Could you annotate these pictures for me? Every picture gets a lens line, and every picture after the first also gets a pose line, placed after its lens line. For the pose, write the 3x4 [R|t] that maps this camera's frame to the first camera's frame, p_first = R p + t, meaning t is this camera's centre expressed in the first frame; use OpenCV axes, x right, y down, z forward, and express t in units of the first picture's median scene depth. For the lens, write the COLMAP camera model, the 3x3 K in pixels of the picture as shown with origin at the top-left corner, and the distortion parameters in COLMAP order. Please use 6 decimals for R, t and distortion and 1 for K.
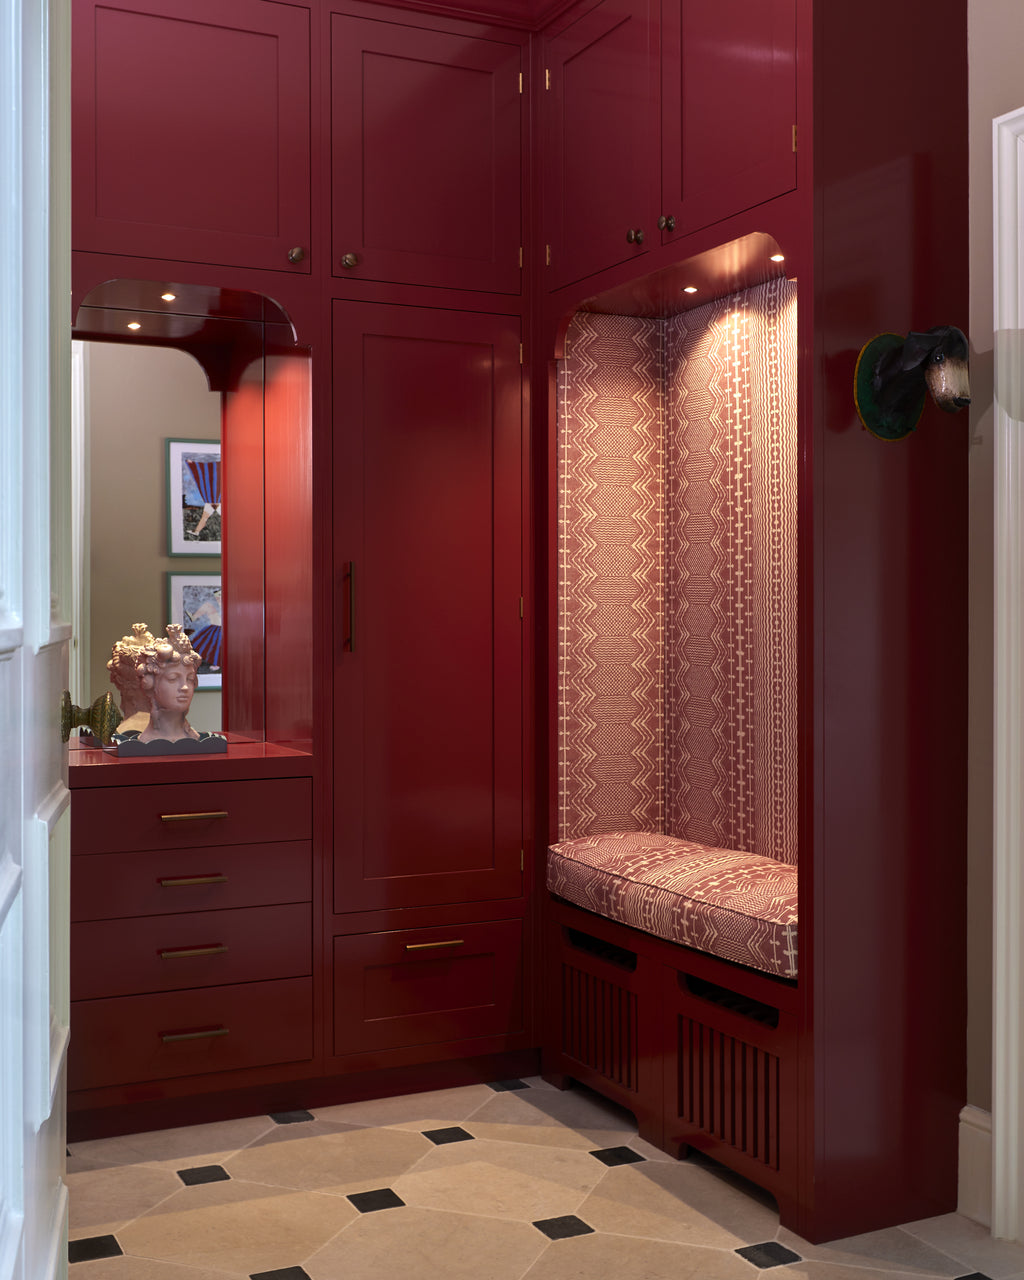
lens RADIAL K [[1534.5, 0, 510.9], [0, 1534.5, 645.7], [0, 0, 1]] dist [-0.030239, 0.000000]
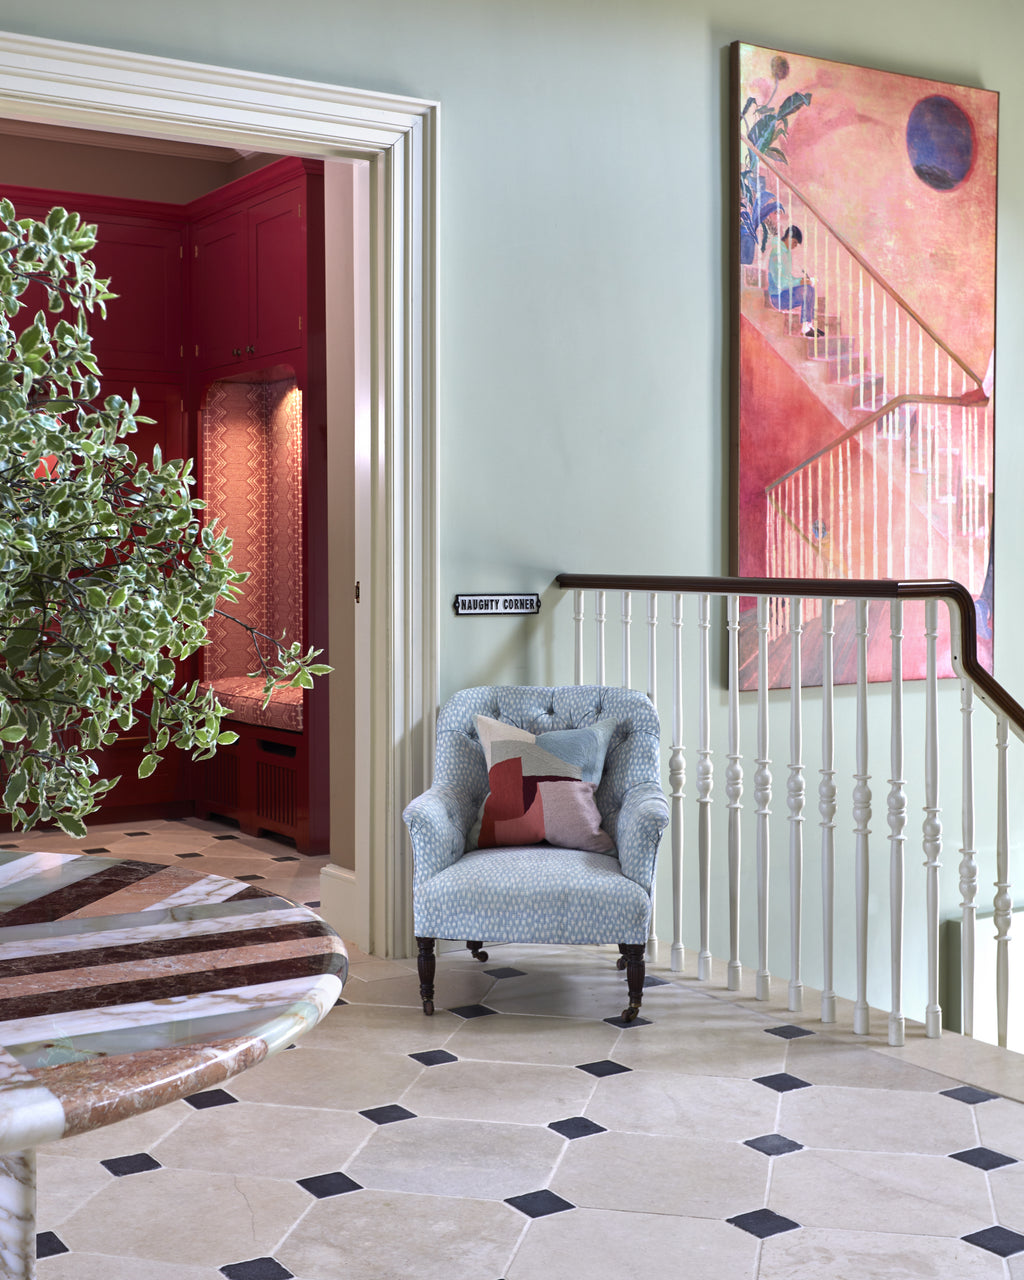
lens RADIAL K [[1735.1, 0, 514.2], [0, 1735.1, 626.8], [0, 0, 1]] dist [-0.069911, 0.000000]
pose [[0.992007, -0.002119, 0.126164, 0.133157], [-0.000222, 0.999828, 0.018534, 0.026916], [-0.126181, -0.018414, 0.991836, -1.016790]]
